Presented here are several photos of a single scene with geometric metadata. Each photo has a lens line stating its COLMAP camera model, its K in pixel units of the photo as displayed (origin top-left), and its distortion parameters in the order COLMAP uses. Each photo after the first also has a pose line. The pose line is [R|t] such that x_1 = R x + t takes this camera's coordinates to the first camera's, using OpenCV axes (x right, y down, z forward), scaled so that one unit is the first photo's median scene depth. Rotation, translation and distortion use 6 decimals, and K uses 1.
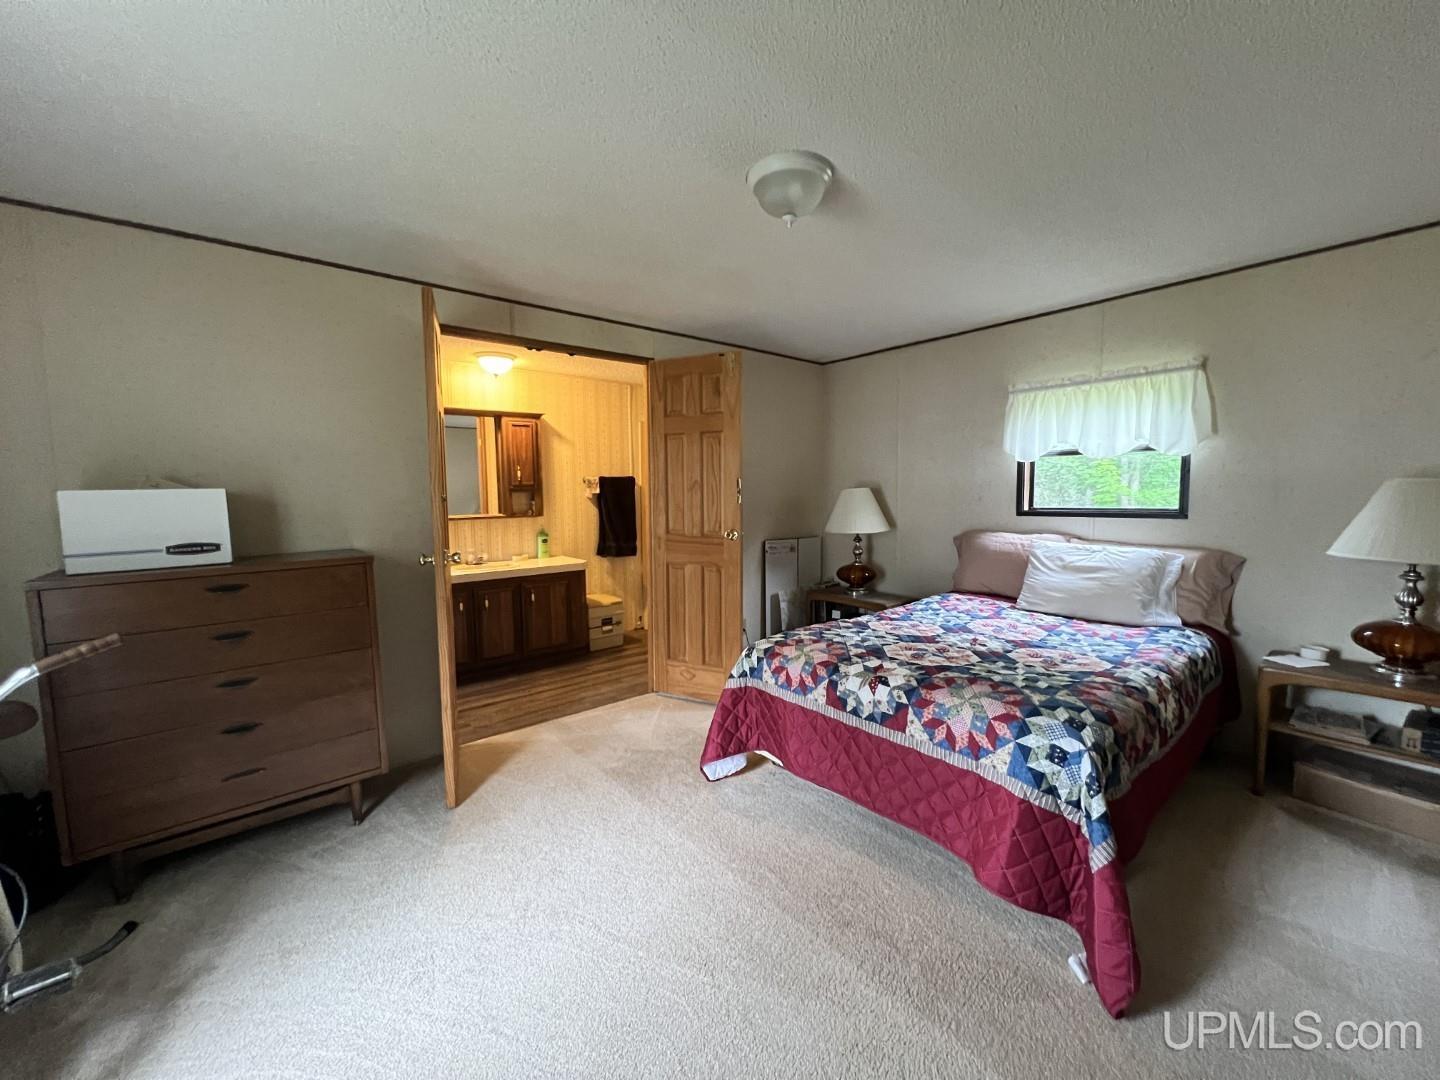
lens RADIAL K [[573.5, 0, 720.0], [0, 573.5, 540.0], [0, 0, 1]] dist [0.001840, 0.000501]
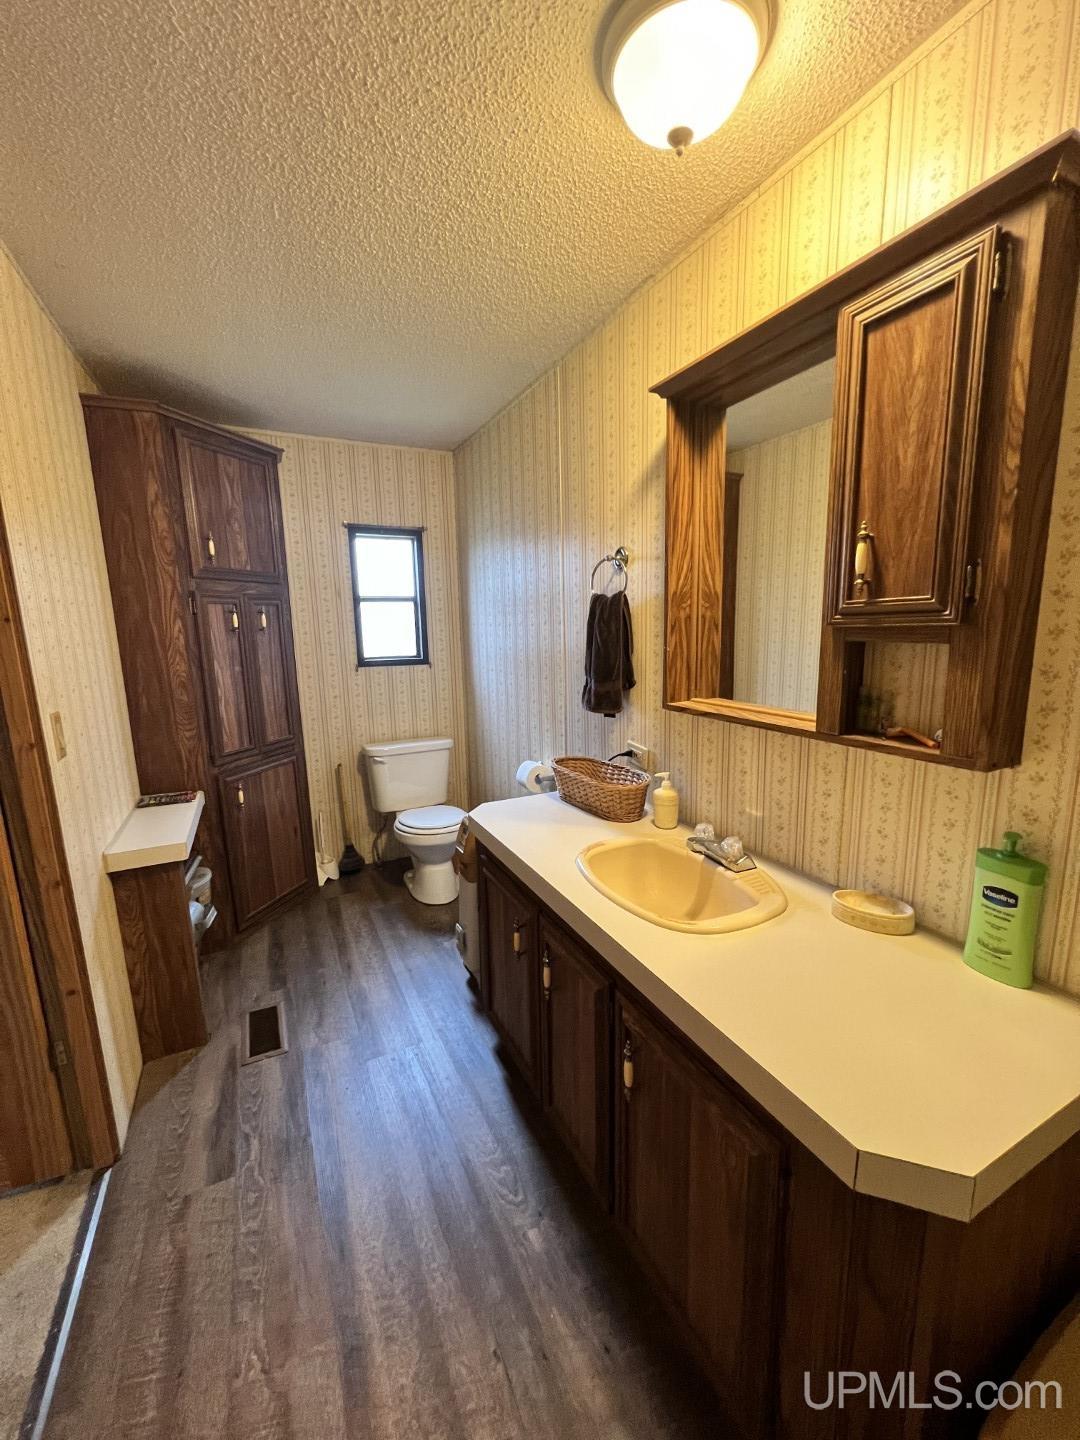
lens RADIAL K [[573.5, 0, 540.0], [0, 573.5, 720.0], [0, 0, 1]] dist [0.001840, 0.000501]
pose [[-0.217170, 0.184654, -0.958509, -0.098778], [-0.055505, 0.978020, 0.200989, -0.089031], [0.974554, 0.096850, -0.202148, 0.891094]]
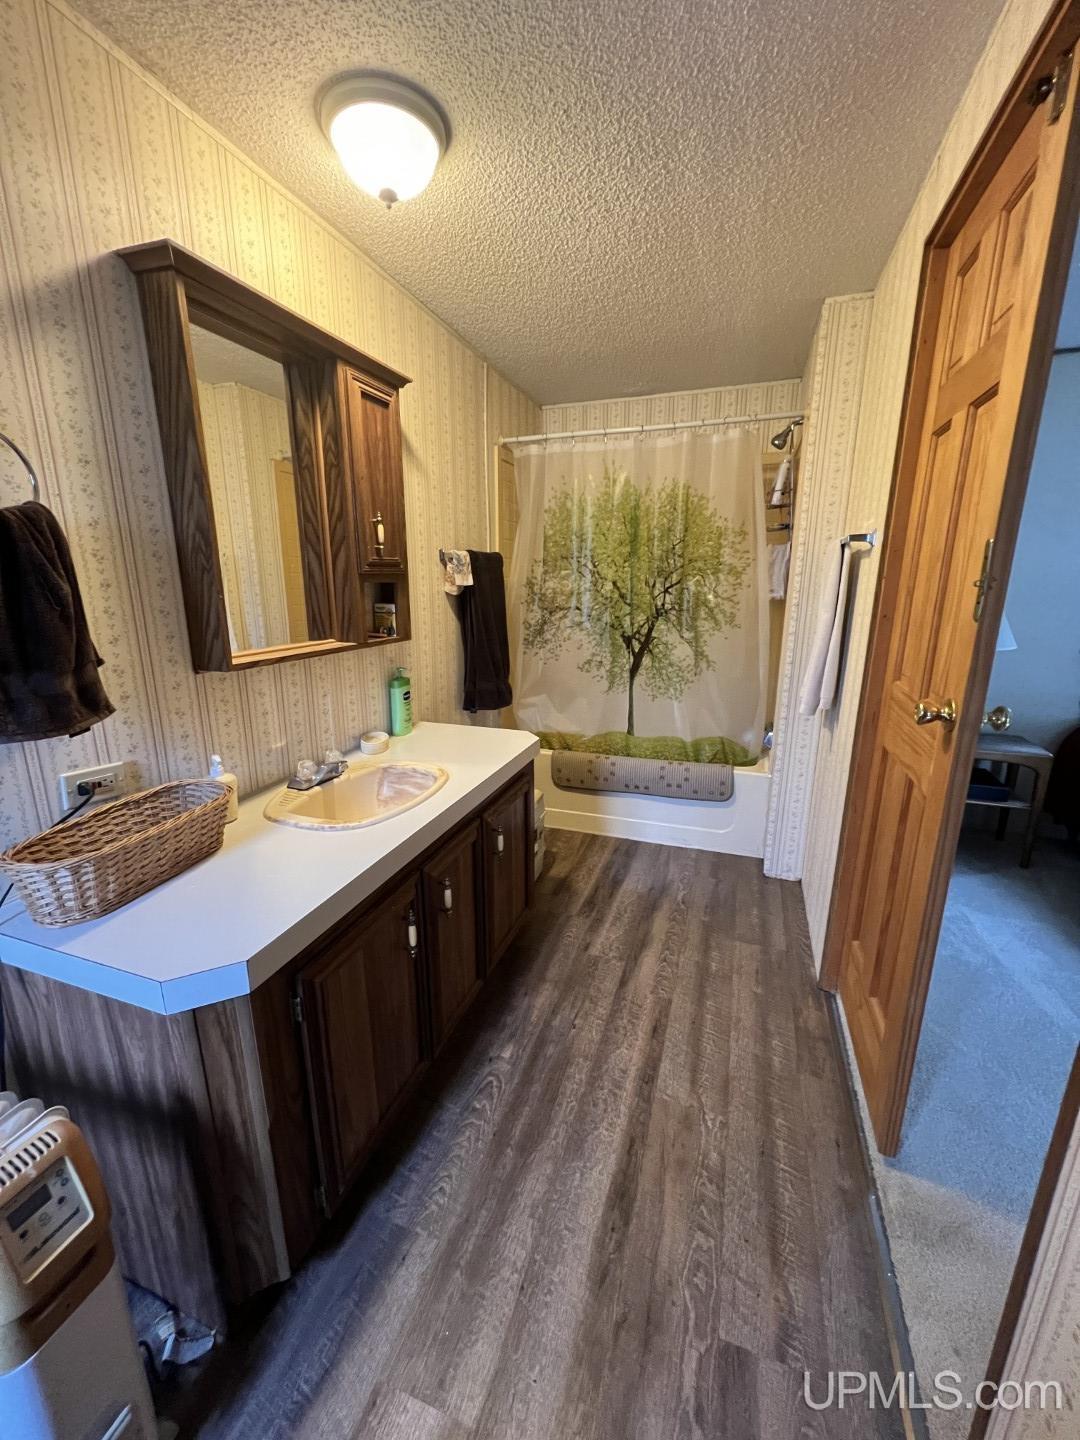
lens RADIAL K [[573.5, 0, 540.0], [0, 573.5, 720.0], [0, 0, 1]] dist [0.001840, 0.000501]
pose [[0.852694, -0.110652, 0.510558, -0.453057], [0.030556, 0.986202, 0.162704, -0.049766], [-0.521516, -0.123136, 0.844309, 0.576669]]
